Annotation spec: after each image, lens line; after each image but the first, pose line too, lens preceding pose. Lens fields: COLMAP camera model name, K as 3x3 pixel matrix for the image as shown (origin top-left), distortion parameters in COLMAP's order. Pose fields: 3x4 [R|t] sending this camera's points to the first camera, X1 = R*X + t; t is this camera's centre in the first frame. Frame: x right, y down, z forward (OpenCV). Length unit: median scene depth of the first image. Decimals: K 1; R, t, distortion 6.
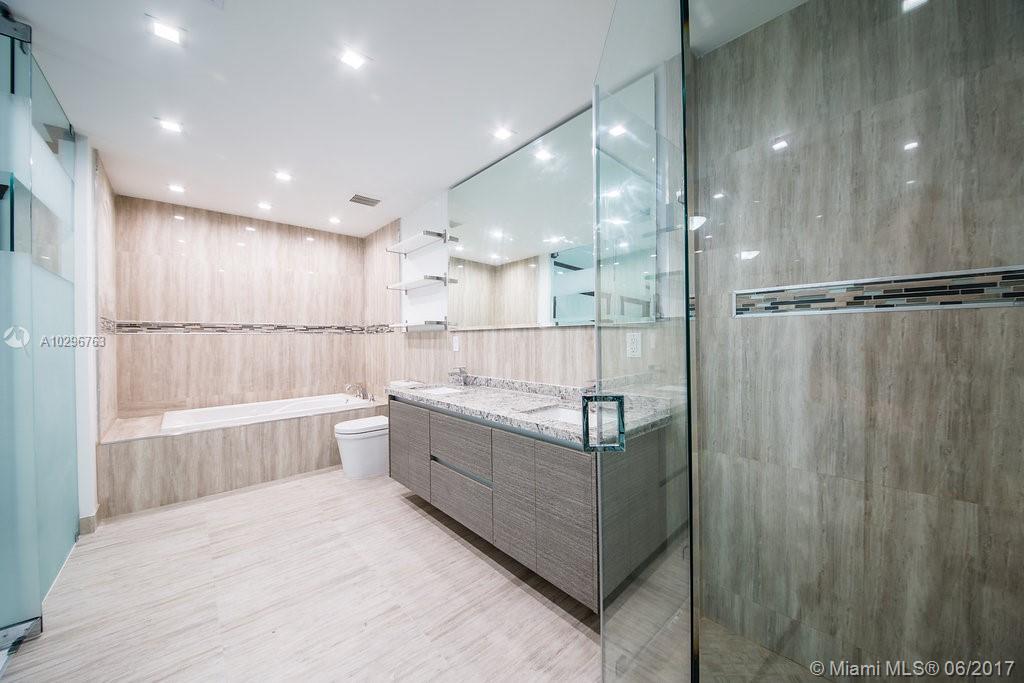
lens RADIAL K [[359.1, 0, 510.2], [0, 359.1, 337.3], [0, 0, 1]] dist [0.004263, -0.005375]
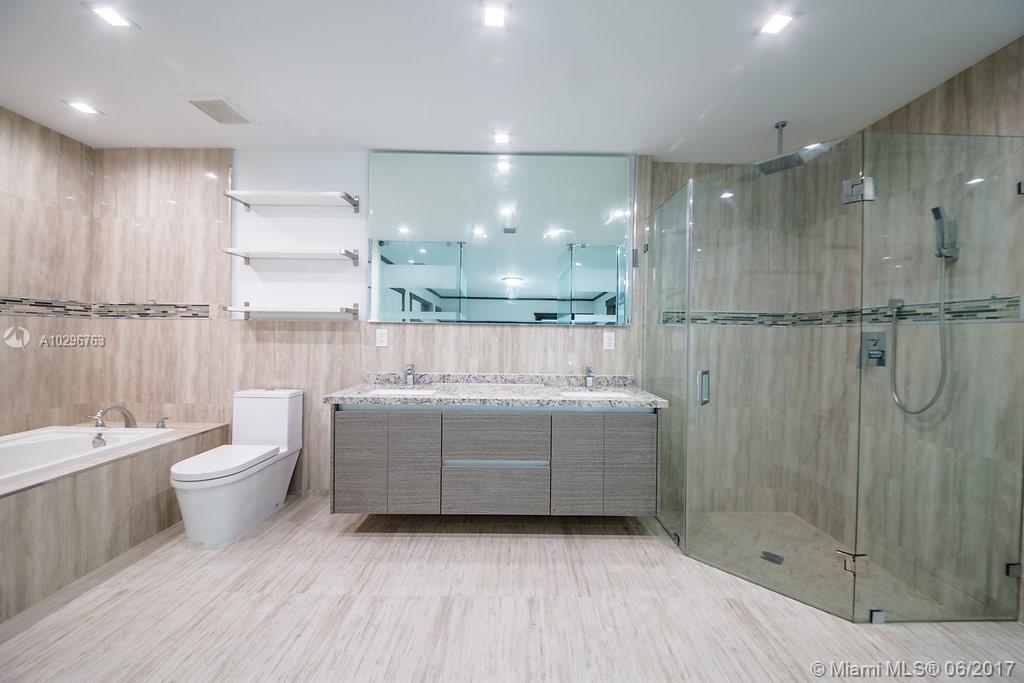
lens RADIAL K [[359.1, 0, 513.8], [0, 359.1, 338.0], [0, 0, 1]] dist [0.004263, -0.005375]
pose [[0.673392, 0.013239, 0.739167, -0.731544], [-0.024415, 0.999693, 0.004337, 0.009908], [-0.738883, -0.020967, 0.673508, 0.247309]]
